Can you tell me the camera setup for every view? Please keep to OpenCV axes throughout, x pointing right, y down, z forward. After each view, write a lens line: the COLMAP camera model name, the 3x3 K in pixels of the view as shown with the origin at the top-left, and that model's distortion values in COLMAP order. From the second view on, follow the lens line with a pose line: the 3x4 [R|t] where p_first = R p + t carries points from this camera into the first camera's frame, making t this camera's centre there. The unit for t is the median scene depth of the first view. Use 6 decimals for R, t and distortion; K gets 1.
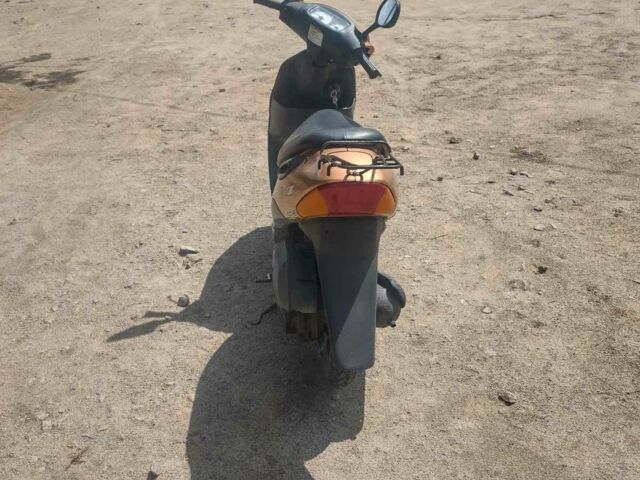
lens RADIAL K [[626.7, 0, 315.9], [0, 626.7, 239.1], [0, 0, 1]] dist [0.049951, 0.000000]
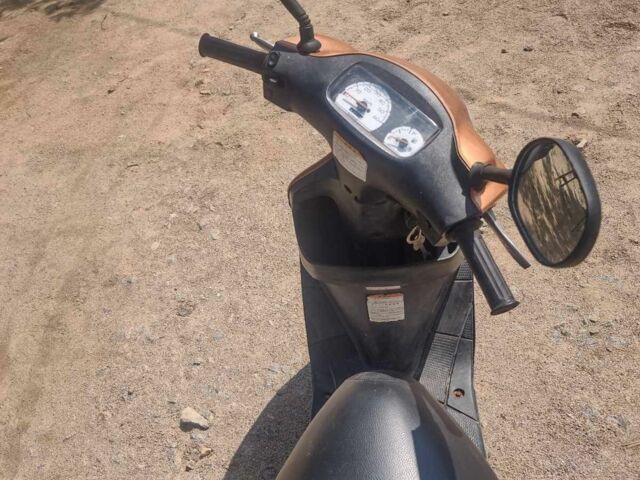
lens RADIAL K [[626.7, 0, 316.0], [0, 626.7, 245.9], [0, 0, 1]] dist [0.049951, 0.000000]
pose [[0.972730, -0.009067, -0.231763, 0.051364], [0.080183, 0.950771, 0.299341, -0.295192], [0.217639, -0.309762, 0.925571, 0.475339]]
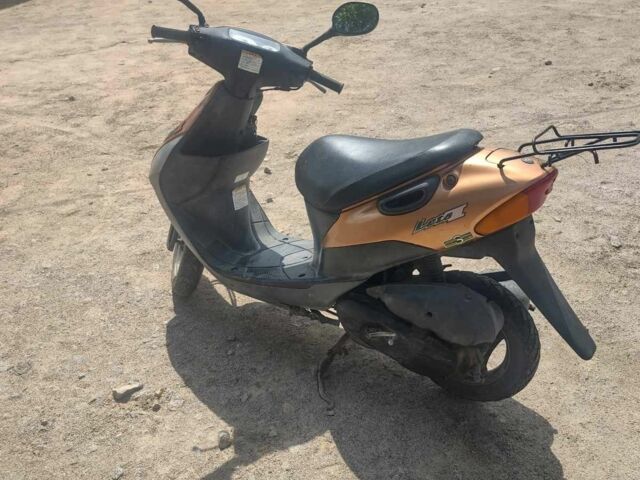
lens RADIAL K [[626.7, 0, 316.7], [0, 626.7, 243.1], [0, 0, 1]] dist [0.049951, 0.000000]
pose [[0.654212, -0.356182, 0.667189, -0.447116], [0.384349, 0.916330, 0.112313, -0.124225], [-0.651370, 0.182957, 0.736373, 0.282180]]
